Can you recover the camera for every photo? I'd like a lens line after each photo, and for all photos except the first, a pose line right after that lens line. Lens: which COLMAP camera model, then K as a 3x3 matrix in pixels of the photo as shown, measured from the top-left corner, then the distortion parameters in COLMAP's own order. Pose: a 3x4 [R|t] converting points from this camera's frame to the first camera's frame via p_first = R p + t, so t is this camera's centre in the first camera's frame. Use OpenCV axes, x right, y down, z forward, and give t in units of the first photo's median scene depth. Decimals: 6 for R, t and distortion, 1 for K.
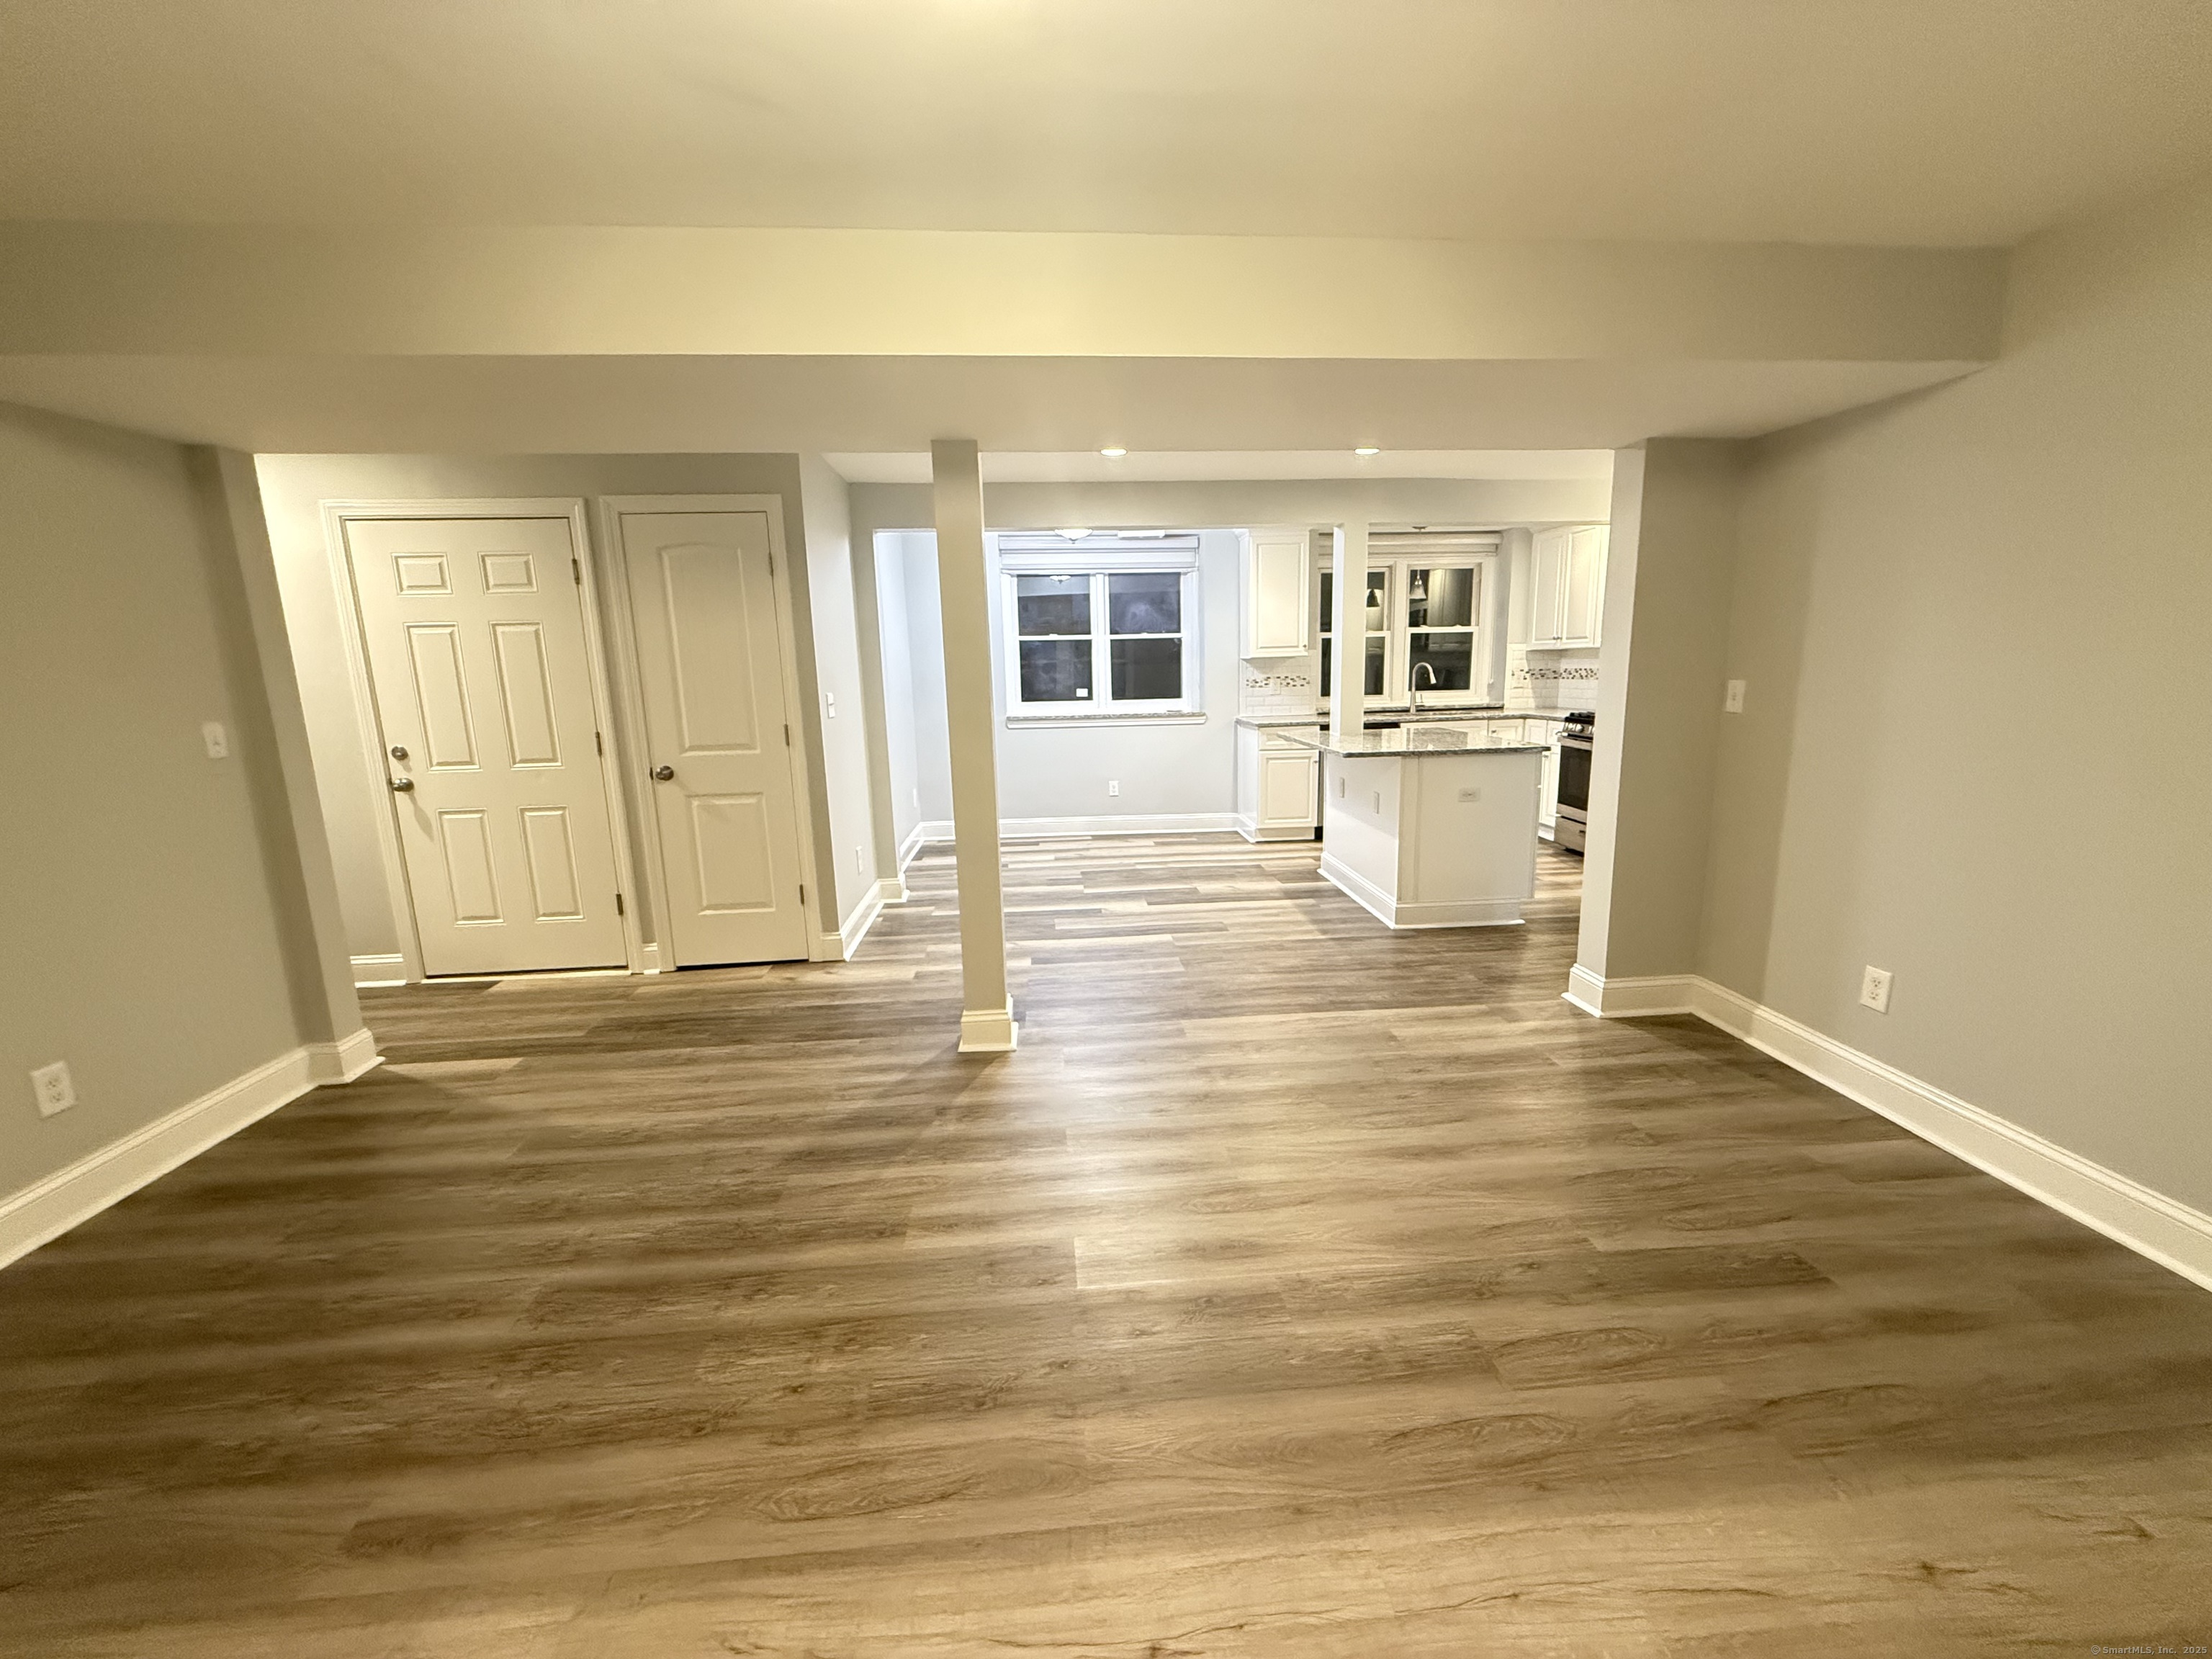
lens RADIAL K [[882.0, 0, 1104.0], [0, 882.0, 827.0], [0, 0, 1]] dist [0.000351, 0.000623]
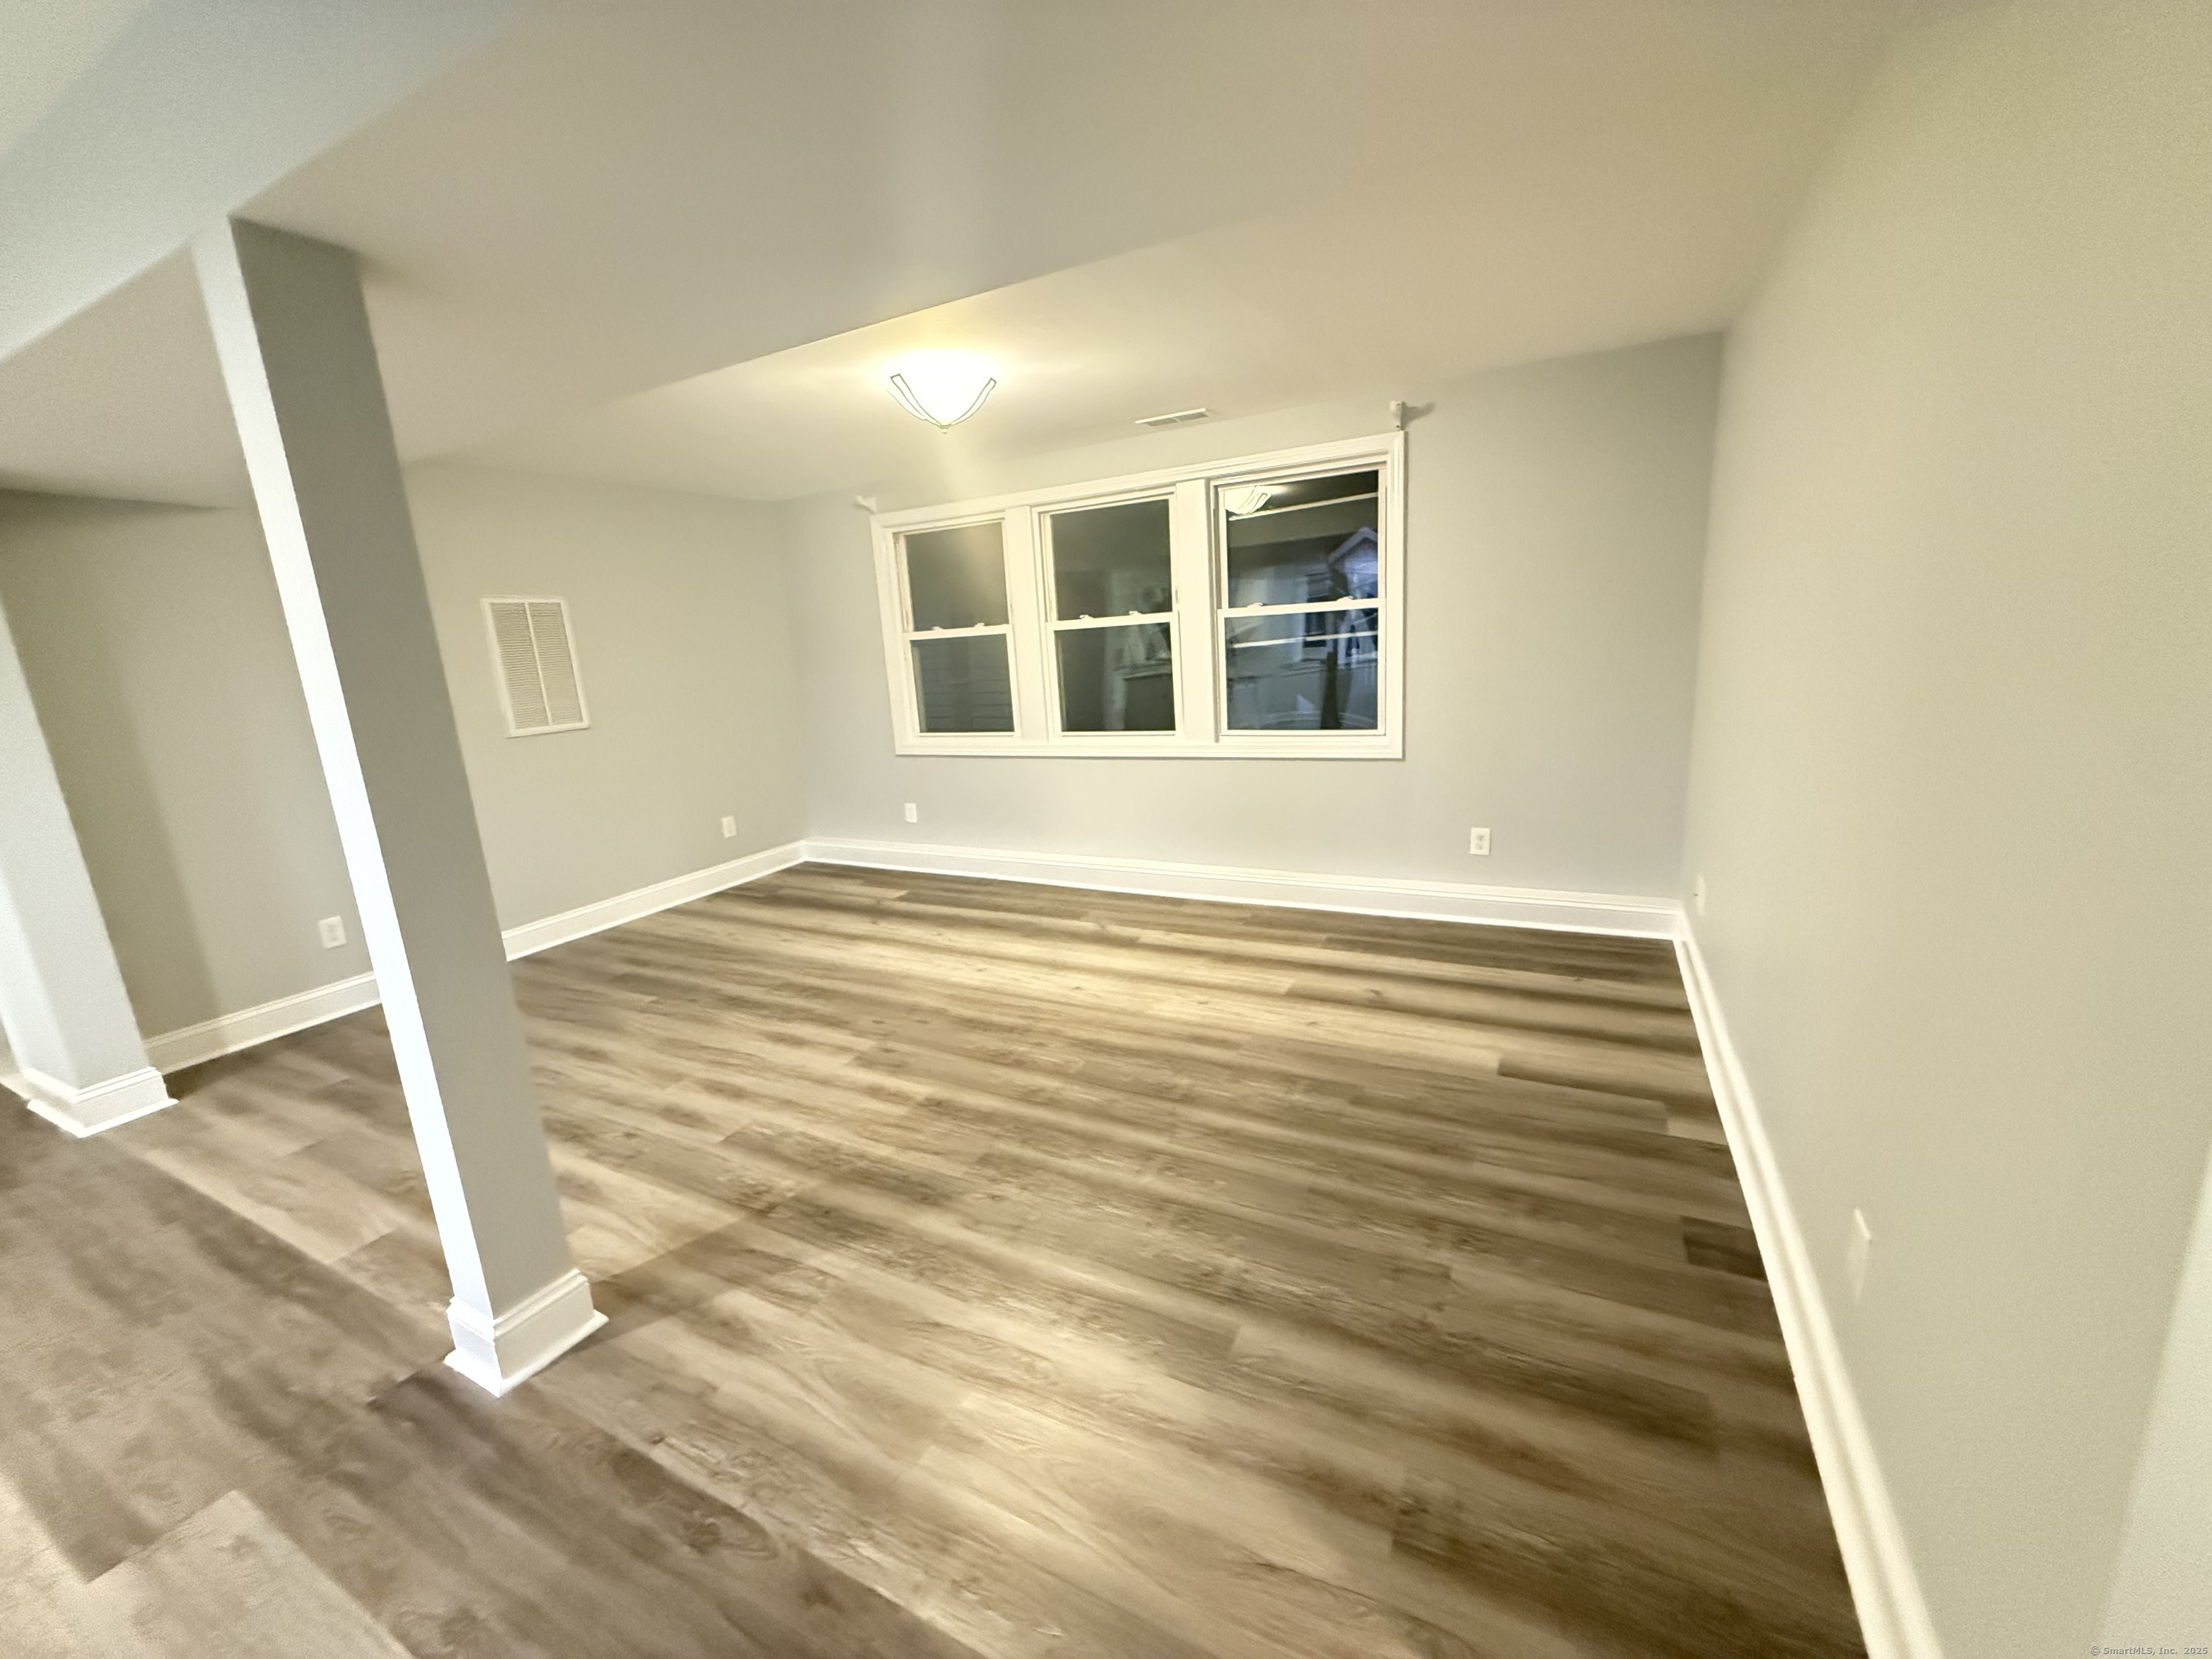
lens RADIAL K [[882.0, 0, 1104.0], [0, 882.0, 827.0], [0, 0, 1]] dist [0.000351, 0.000623]
pose [[-0.843980, -0.041514, 0.534766, -0.362892], [0.176727, 0.919807, 0.350318, -0.098534], [-0.506424, 0.390169, -0.768962, 0.553956]]
